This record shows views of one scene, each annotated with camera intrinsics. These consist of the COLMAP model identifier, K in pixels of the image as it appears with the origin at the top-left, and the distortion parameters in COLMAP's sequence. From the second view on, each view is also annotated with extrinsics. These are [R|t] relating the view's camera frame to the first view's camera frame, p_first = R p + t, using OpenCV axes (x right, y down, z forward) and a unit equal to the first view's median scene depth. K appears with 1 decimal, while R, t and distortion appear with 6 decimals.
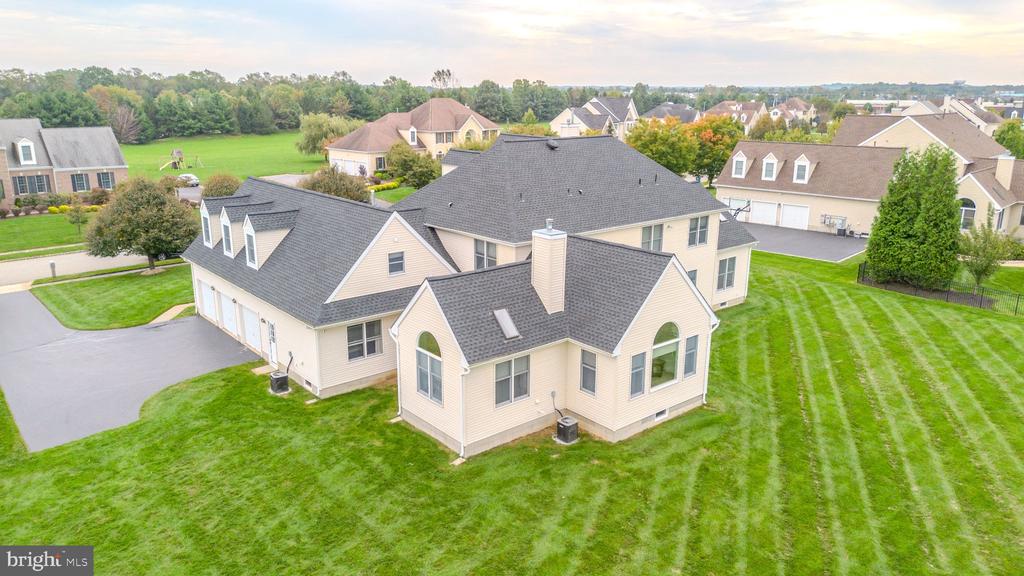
lens RADIAL K [[724.5, 0, 511.7], [0, 724.5, 284.3], [0, 0, 1]] dist [0.072768, -0.070811]
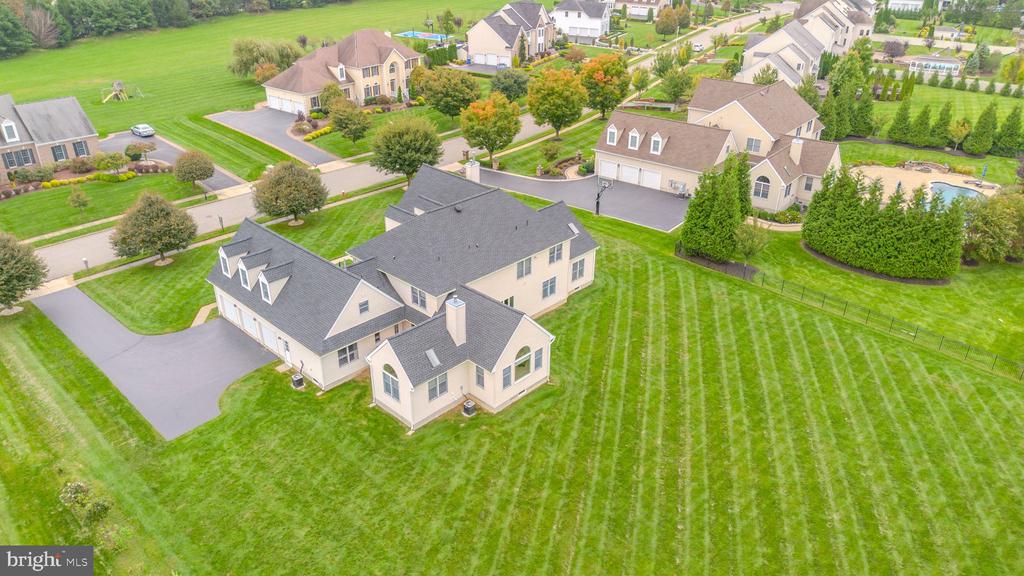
lens RADIAL K [[724.5, 0, 511.8], [0, 724.5, 281.9], [0, 0, 1]] dist [0.072768, -0.070811]
pose [[0.995010, -0.045305, 0.088900, 0.033398], [0.025607, 0.977078, 0.211337, -0.465218], [-0.096437, -0.208006, 0.973362, -0.678792]]
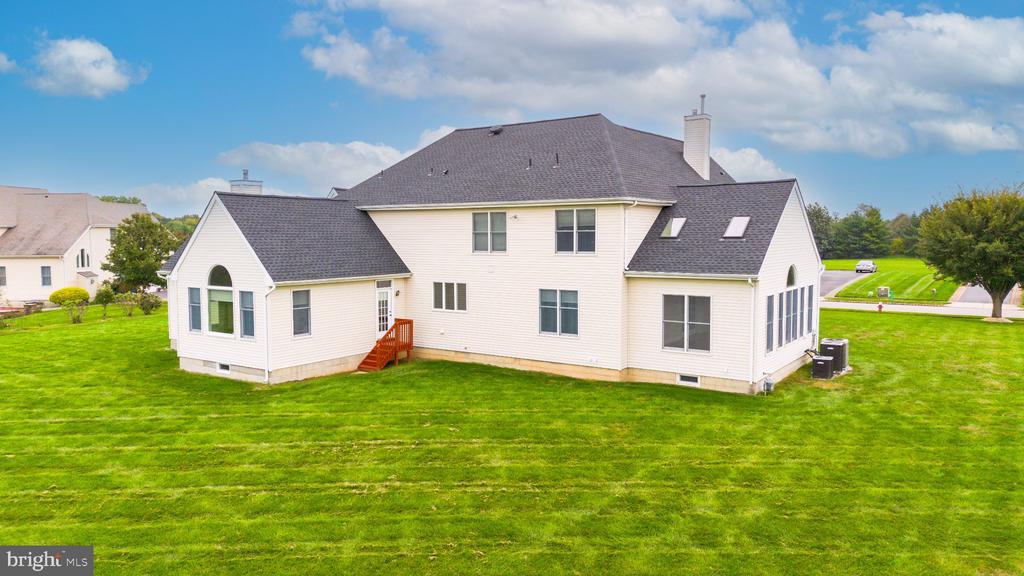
lens RADIAL K [[724.5, 0, 510.8], [0, 724.5, 288.0], [0, 0, 1]] dist [0.072768, -0.070811]
pose [[0.263147, 0.065380, -0.962538, 1.200565], [-0.243066, 0.970009, -0.000565, -0.010782], [0.933634, 0.234109, 0.271147, 1.061089]]
